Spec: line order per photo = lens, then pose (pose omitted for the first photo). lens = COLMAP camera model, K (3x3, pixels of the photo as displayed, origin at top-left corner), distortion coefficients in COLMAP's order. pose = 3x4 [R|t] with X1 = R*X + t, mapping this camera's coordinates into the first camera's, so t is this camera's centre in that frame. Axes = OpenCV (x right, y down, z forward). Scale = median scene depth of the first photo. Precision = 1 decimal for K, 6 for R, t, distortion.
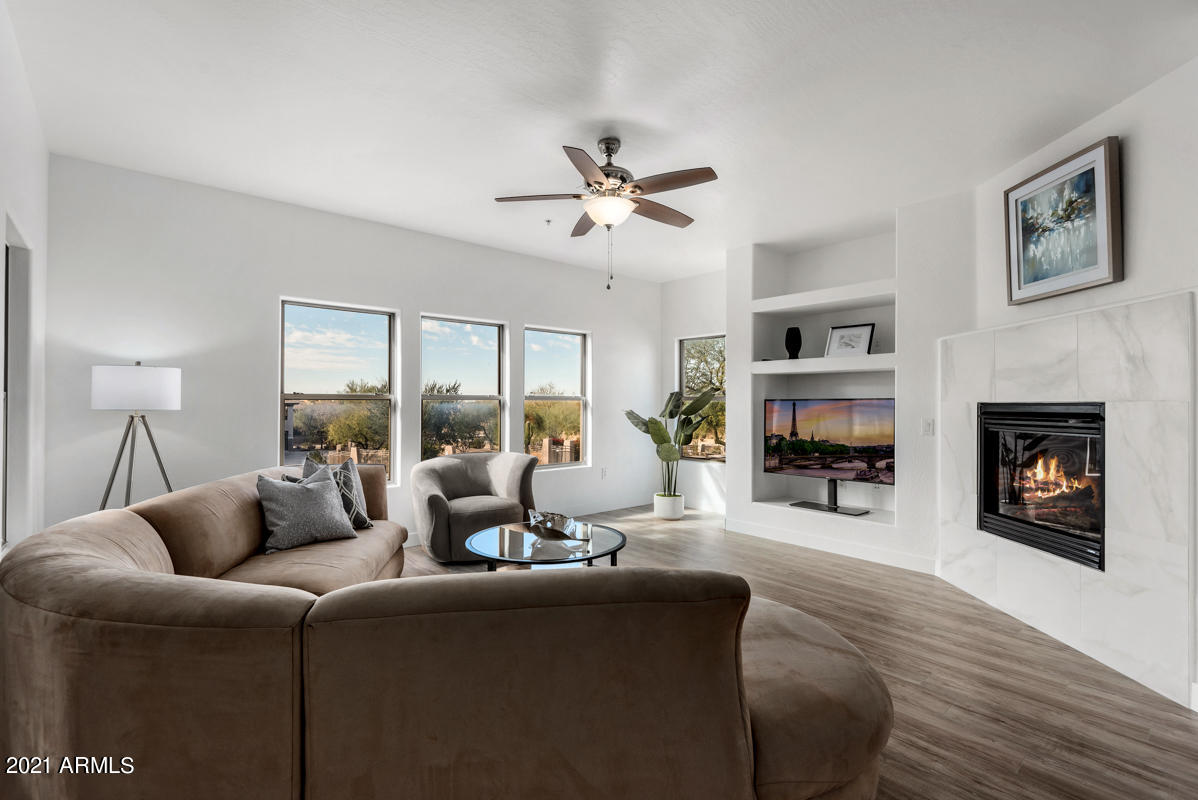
lens RADIAL K [[540.7, 0, 594.1], [0, 540.7, 400.8], [0, 0, 1]] dist [0.003680, -0.000313]
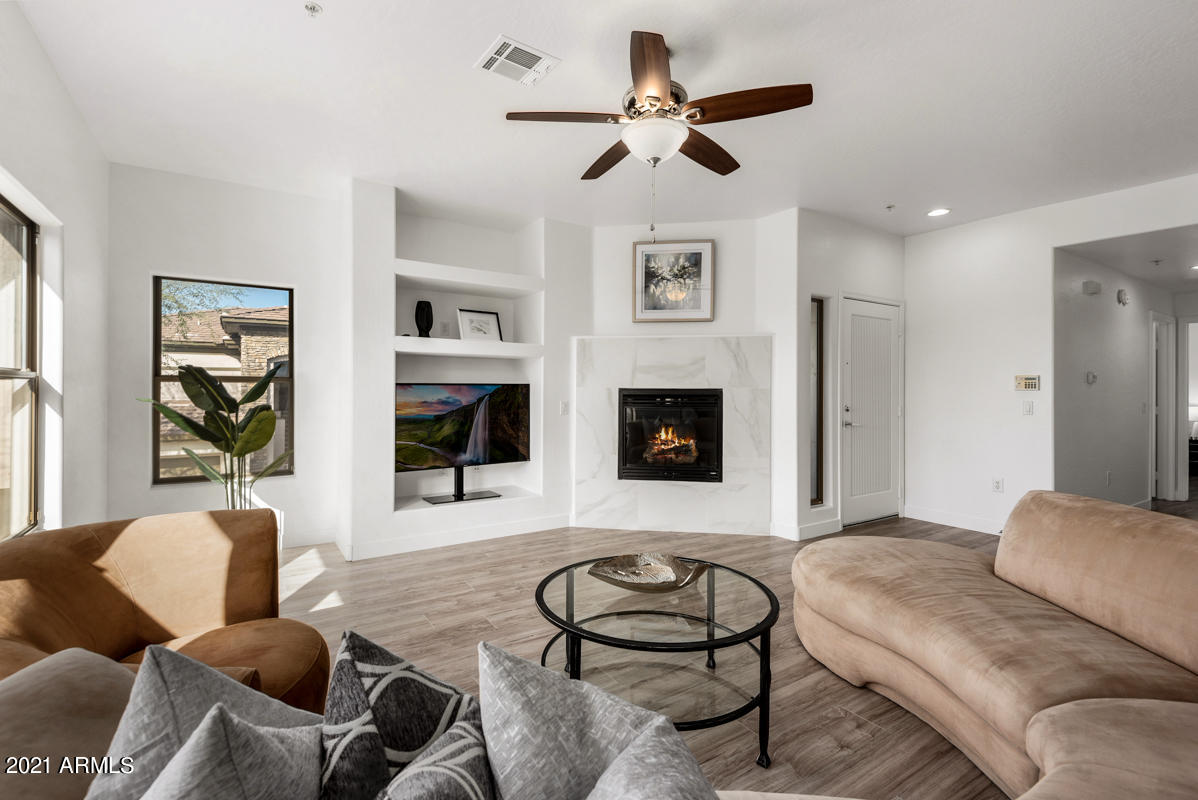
lens RADIAL K [[535.9, 0, 599.9], [0, 535.9, 397.0], [0, 0, 1]] dist [0.033690, -0.021244]
pose [[0.129475, -0.016157, 0.991451, -0.673647], [-0.009793, 0.999798, 0.017571, 0.001749], [-0.991534, -0.011984, 0.129290, 0.891929]]
